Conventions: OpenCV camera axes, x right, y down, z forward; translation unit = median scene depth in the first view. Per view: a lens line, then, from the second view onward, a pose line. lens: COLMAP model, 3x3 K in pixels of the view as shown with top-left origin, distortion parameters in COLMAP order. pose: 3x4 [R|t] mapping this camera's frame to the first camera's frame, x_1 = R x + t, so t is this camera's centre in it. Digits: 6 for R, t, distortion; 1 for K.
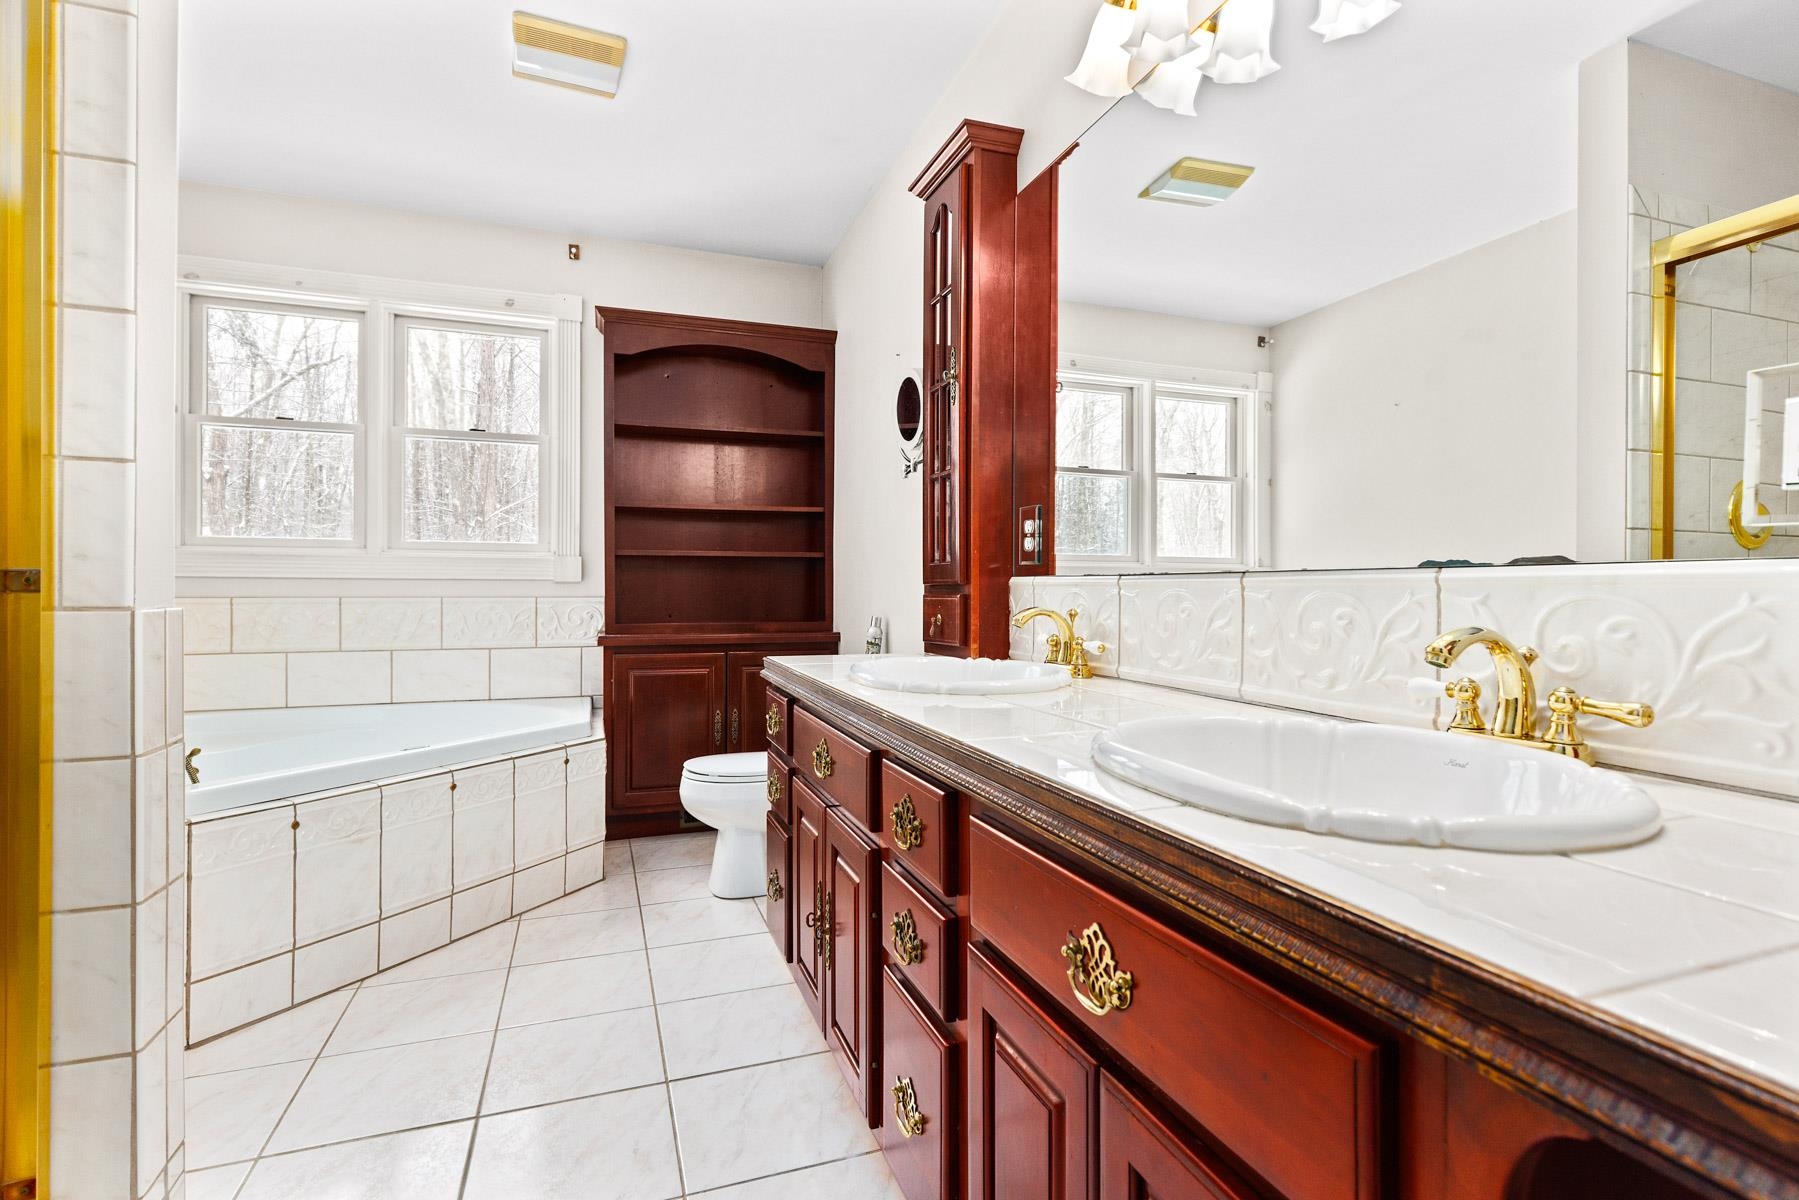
lens RADIAL K [[853.6, 0, 904.3], [0, 853.6, 590.6], [0, 0, 1]] dist [0.002259, -0.001476]
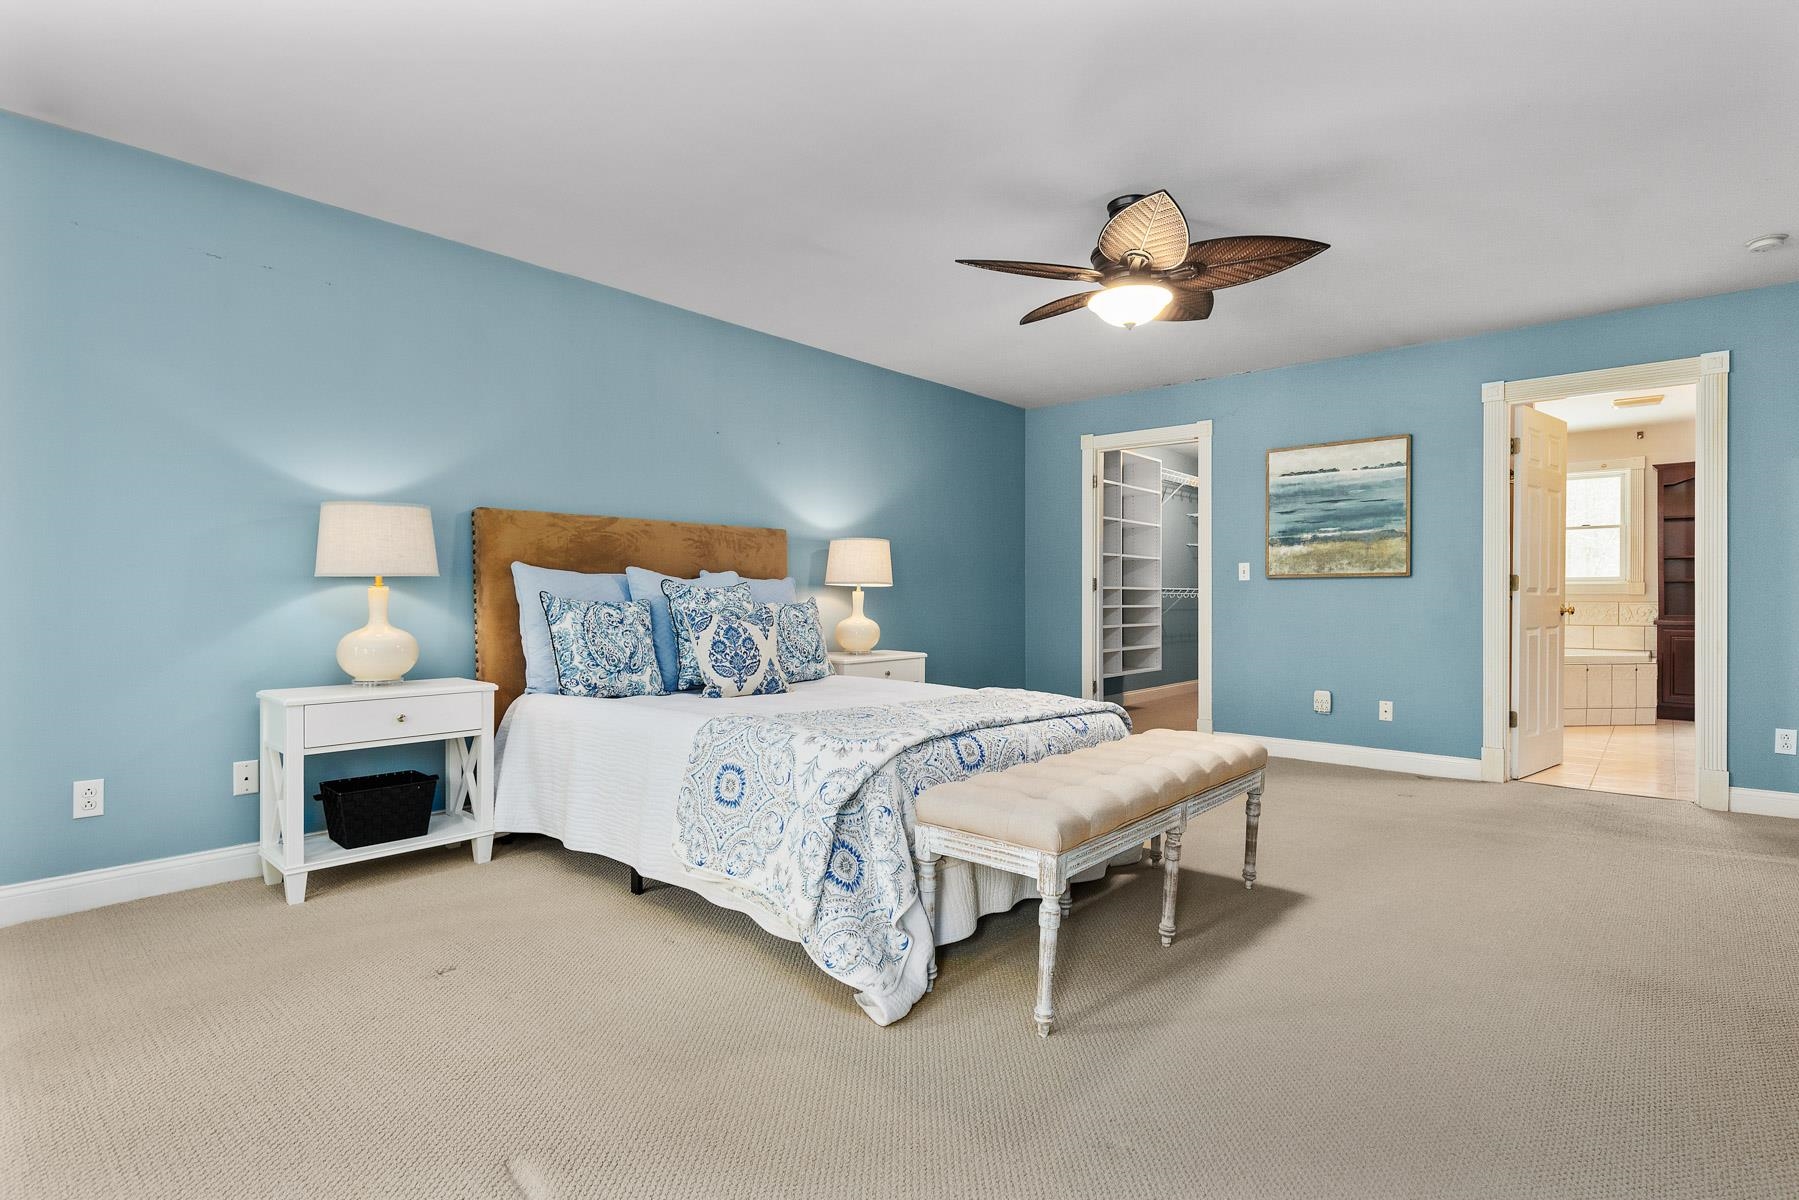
lens RADIAL K [[853.6, 0, 902.4], [0, 853.6, 598.7], [0, 0, 1]] dist [0.002259, -0.001476]
pose [[0.481191, 0.001432, -0.876615, 0.616494], [0.002114, 0.999994, 0.002794, -0.012275], [0.876613, -0.003197, 0.481185, -1.692442]]
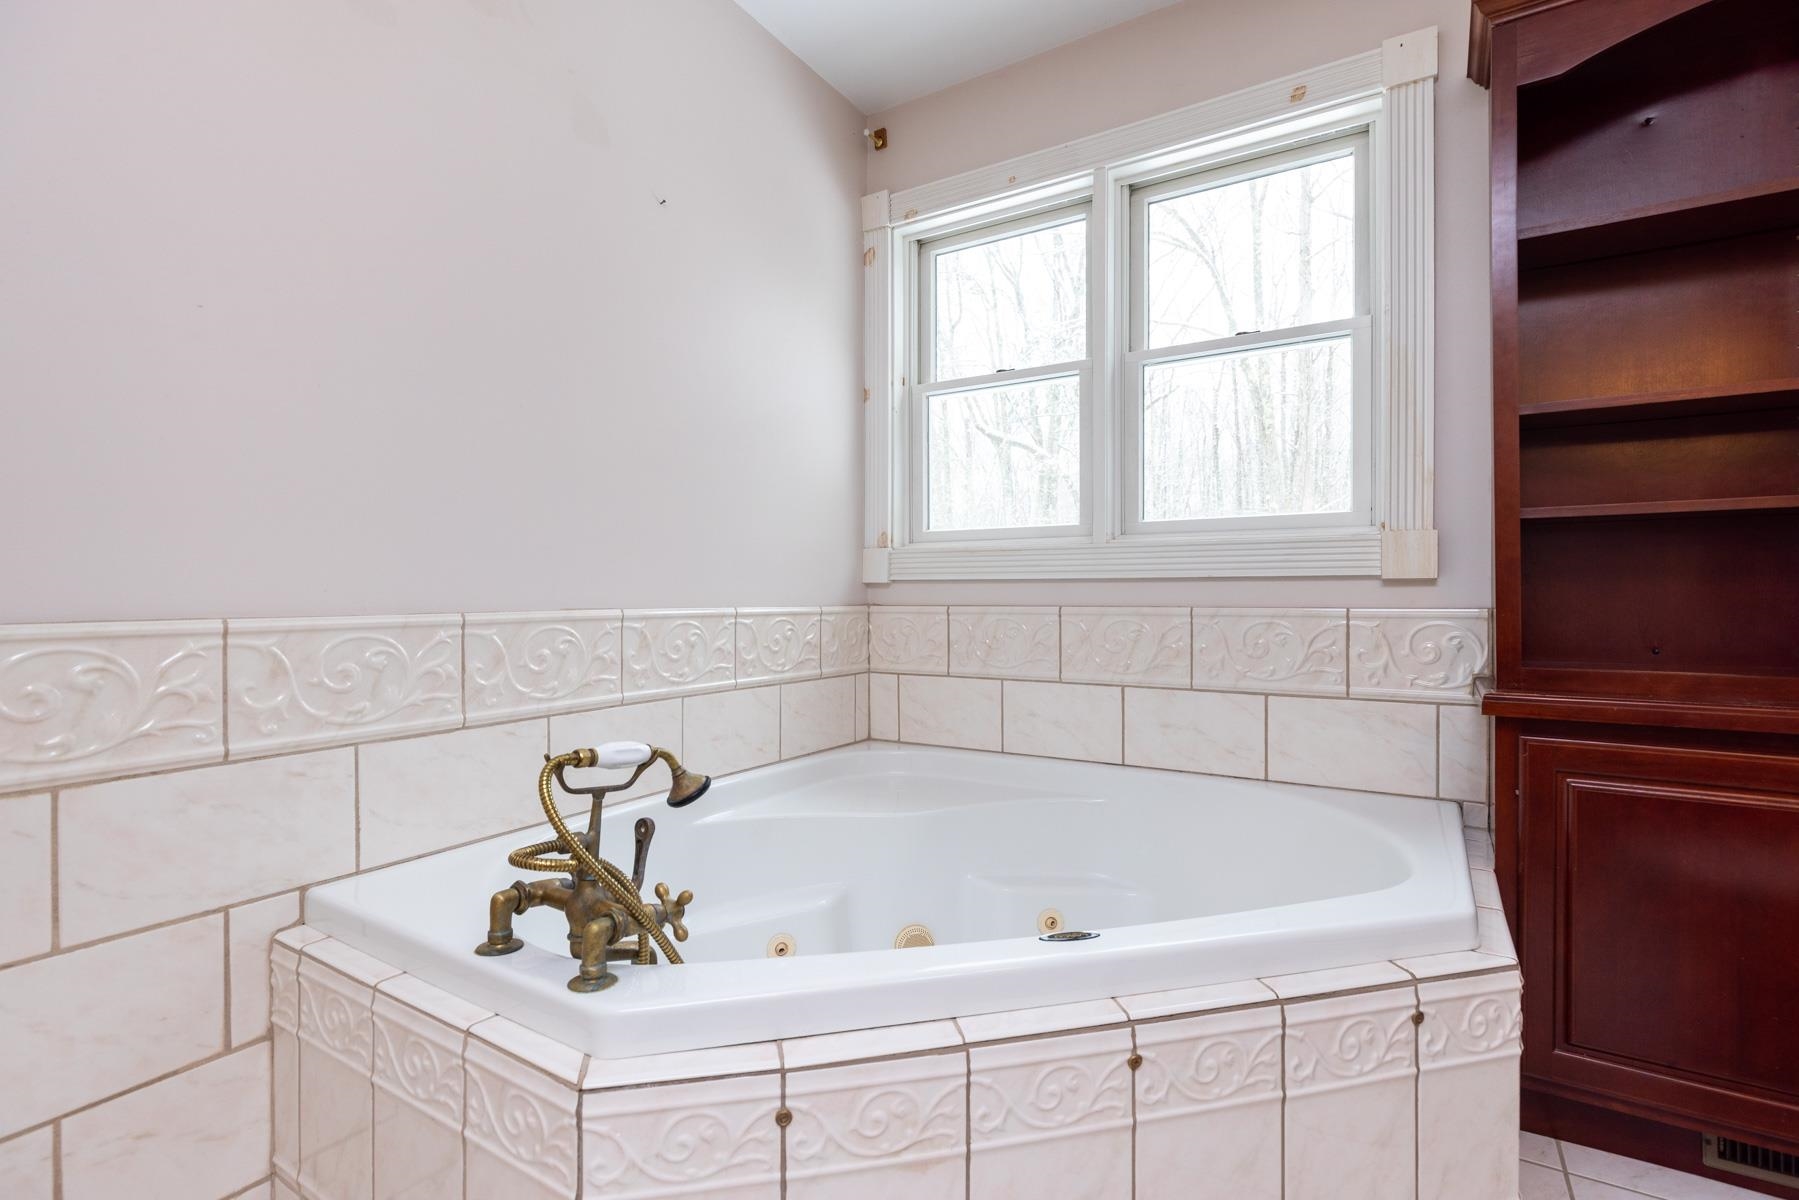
lens RADIAL K [[853.6, 0, 897.9], [0, 853.6, 592.9], [0, 0, 1]] dist [0.002259, -0.001476]
pose [[0.620559, -0.001227, -0.784159, -0.185295], [0.001092, 0.999999, -0.000700, -0.002759], [0.784159, -0.000422, 0.620560, 0.446390]]
